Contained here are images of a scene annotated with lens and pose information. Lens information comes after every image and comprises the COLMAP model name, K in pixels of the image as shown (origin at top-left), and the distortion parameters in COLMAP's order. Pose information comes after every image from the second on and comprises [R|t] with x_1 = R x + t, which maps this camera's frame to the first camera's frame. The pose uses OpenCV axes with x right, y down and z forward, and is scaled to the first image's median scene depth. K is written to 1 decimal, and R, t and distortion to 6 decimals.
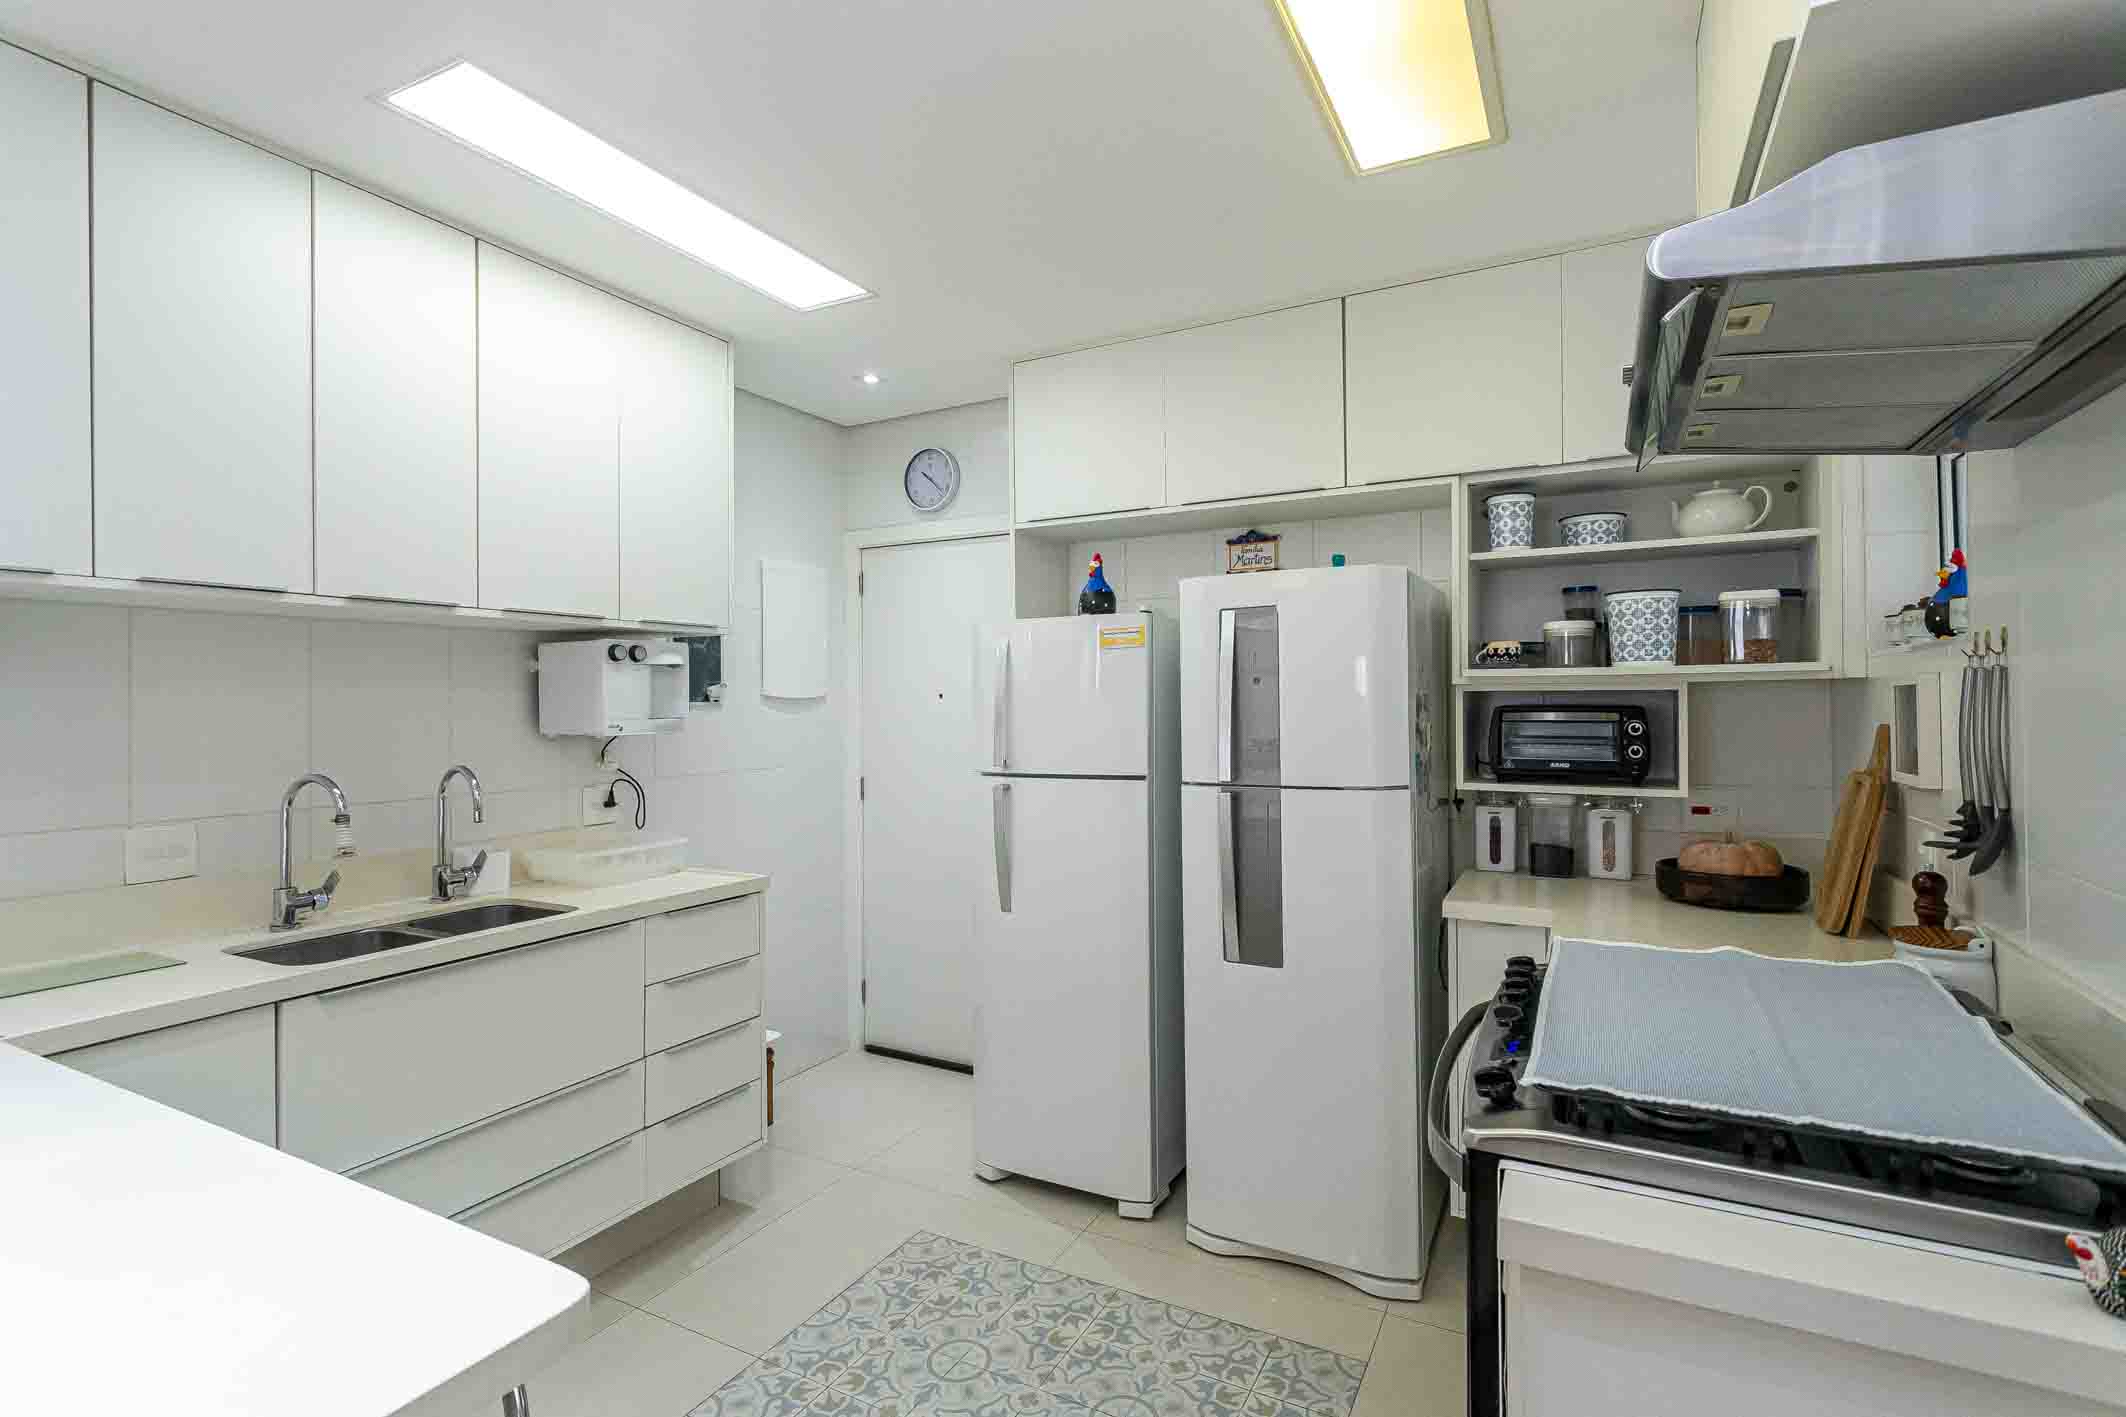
lens RADIAL K [[1007.2, 0, 1078.9], [0, 1007.2, 701.0], [0, 0, 1]] dist [-0.006871, 0.000570]
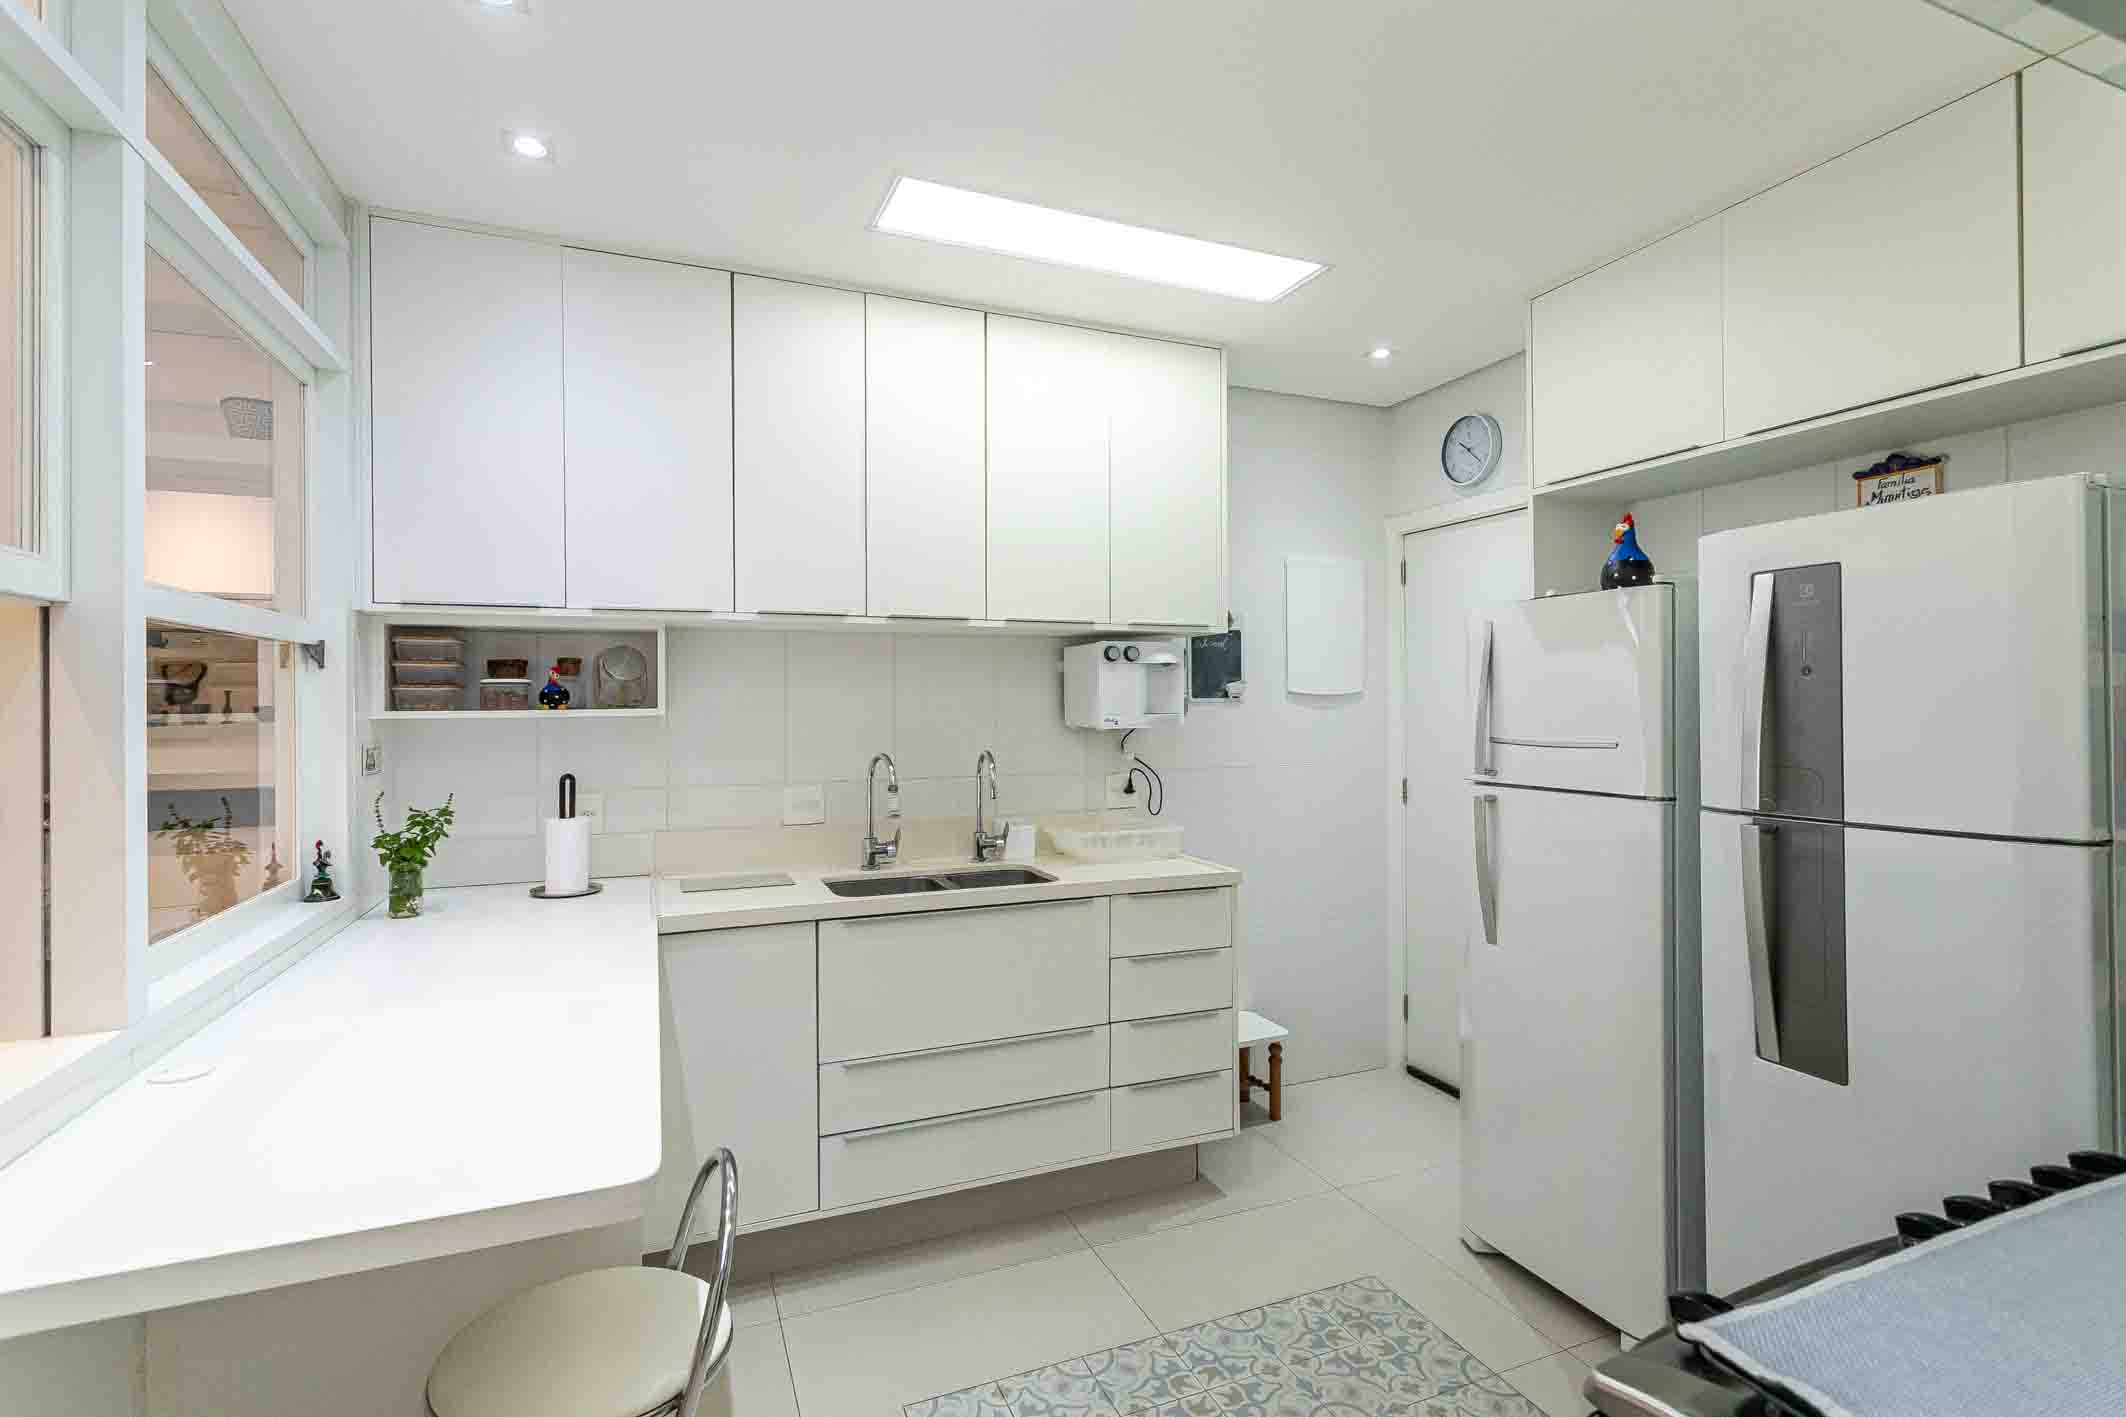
lens RADIAL K [[1007.2, 0, 1054.6], [0, 1007.2, 698.8], [0, 0, 1]] dist [-0.006871, 0.000570]
pose [[0.765022, 0.002195, -0.644001, 0.214774], [-0.001169, 0.999997, 0.002019, -0.000694], [0.644004, -0.000792, 0.765022, 0.115935]]
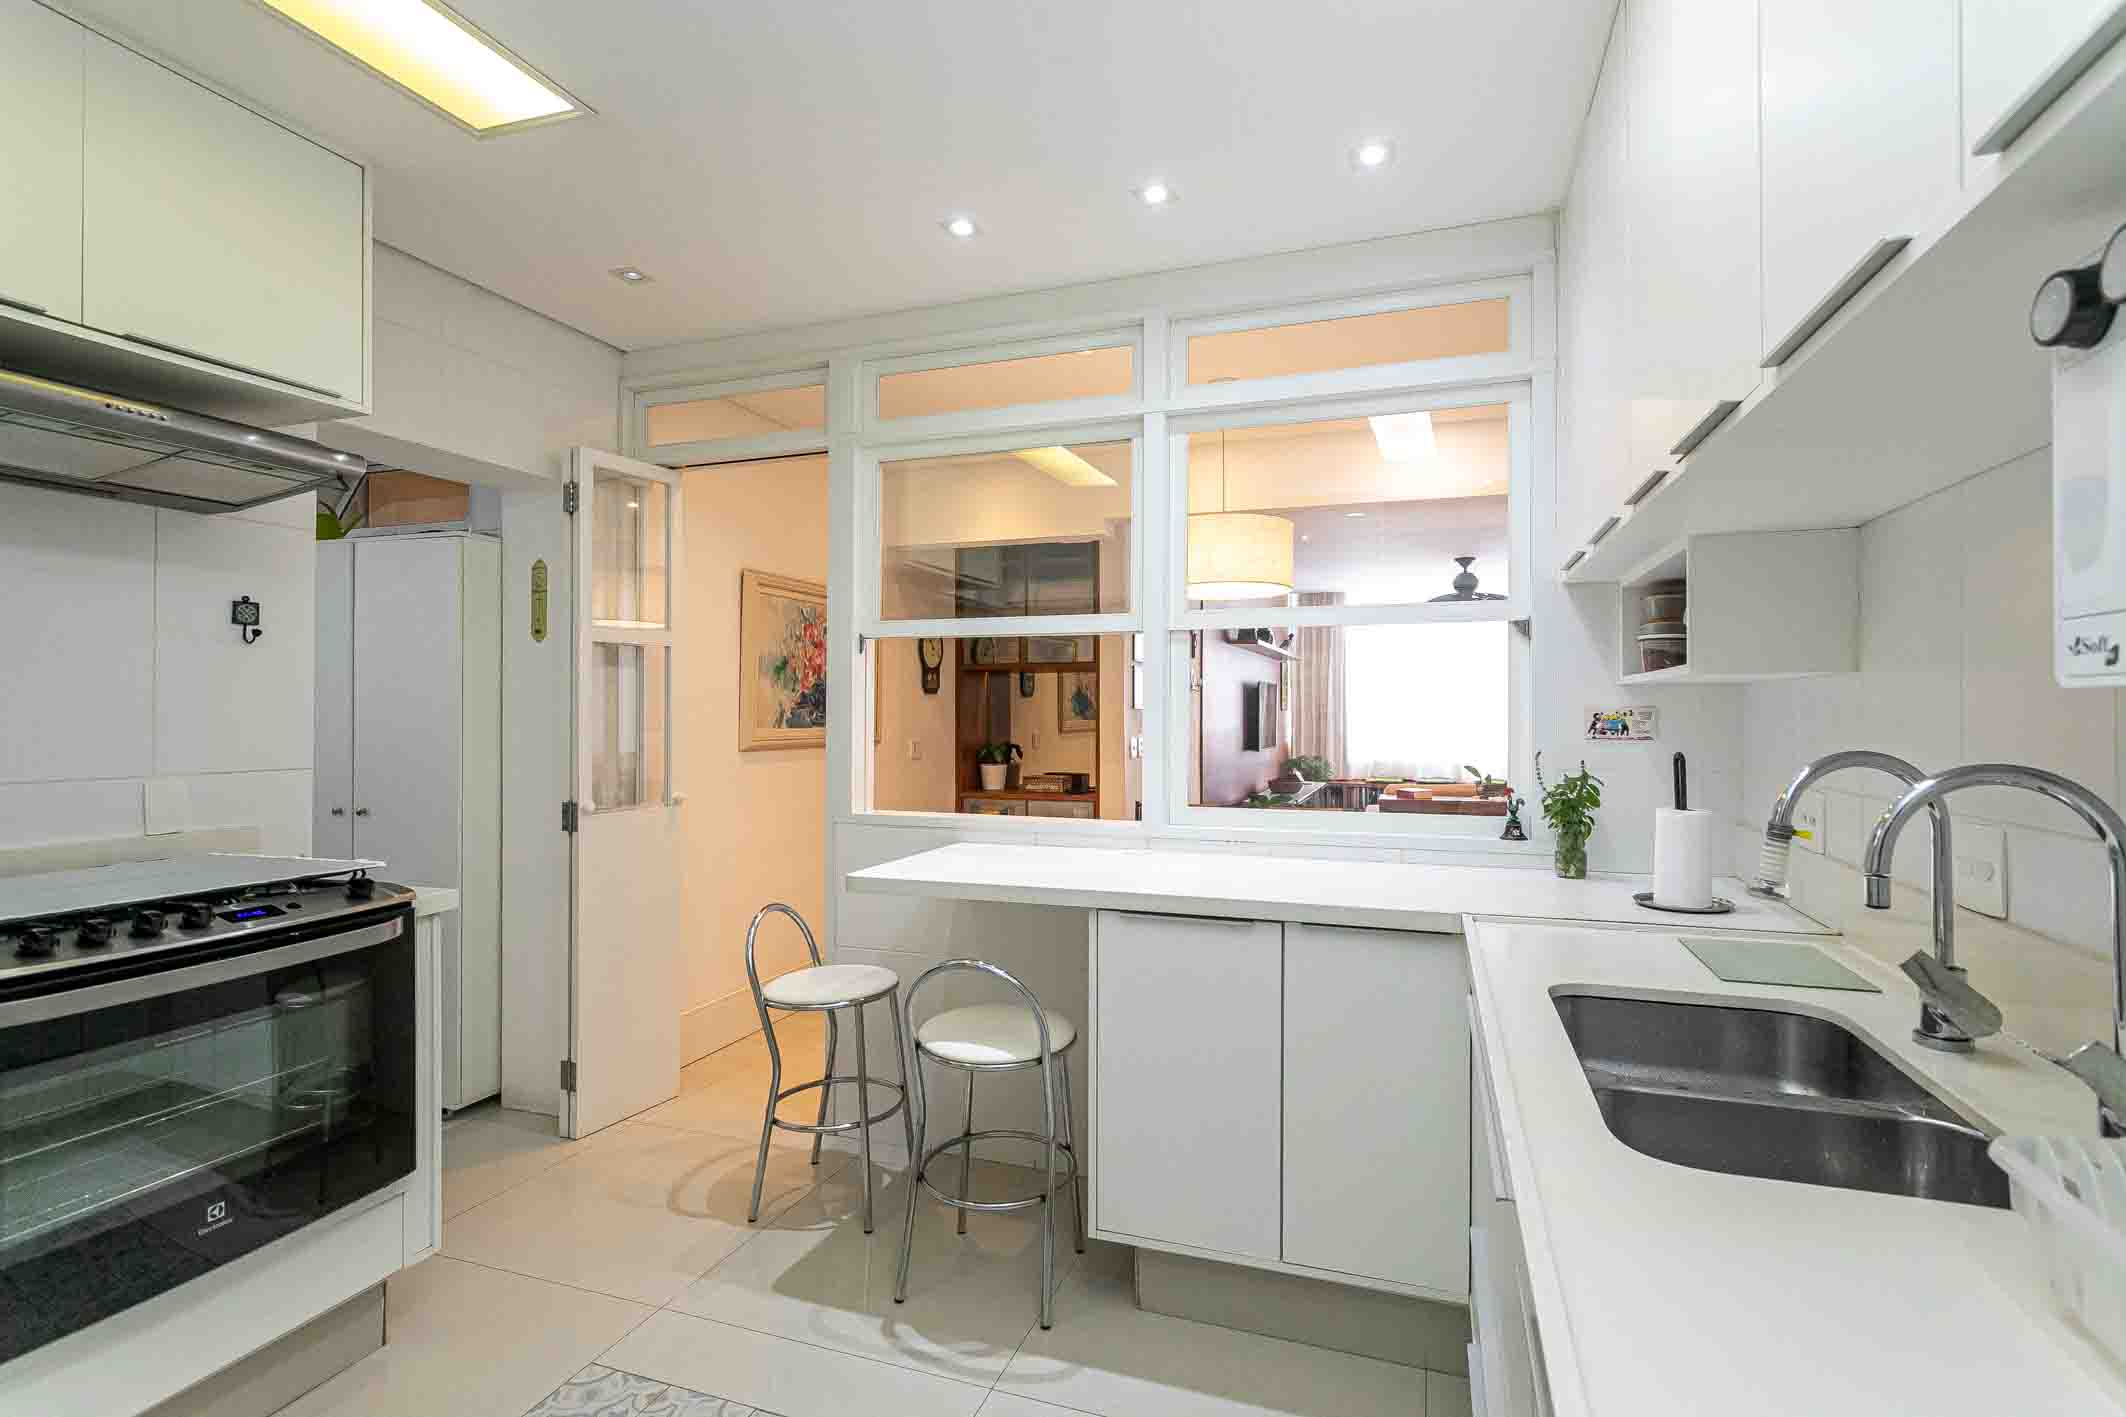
lens RADIAL K [[1007.2, 0, 1077.1], [0, 1007.2, 703.4], [0, 0, 1]] dist [-0.006871, 0.000570]
pose [[-0.990658, 0.007745, -0.136146, -0.217976], [0.008674, 0.999943, -0.006228, 0.037873], [0.136090, -0.007350, -0.990669, 1.222642]]
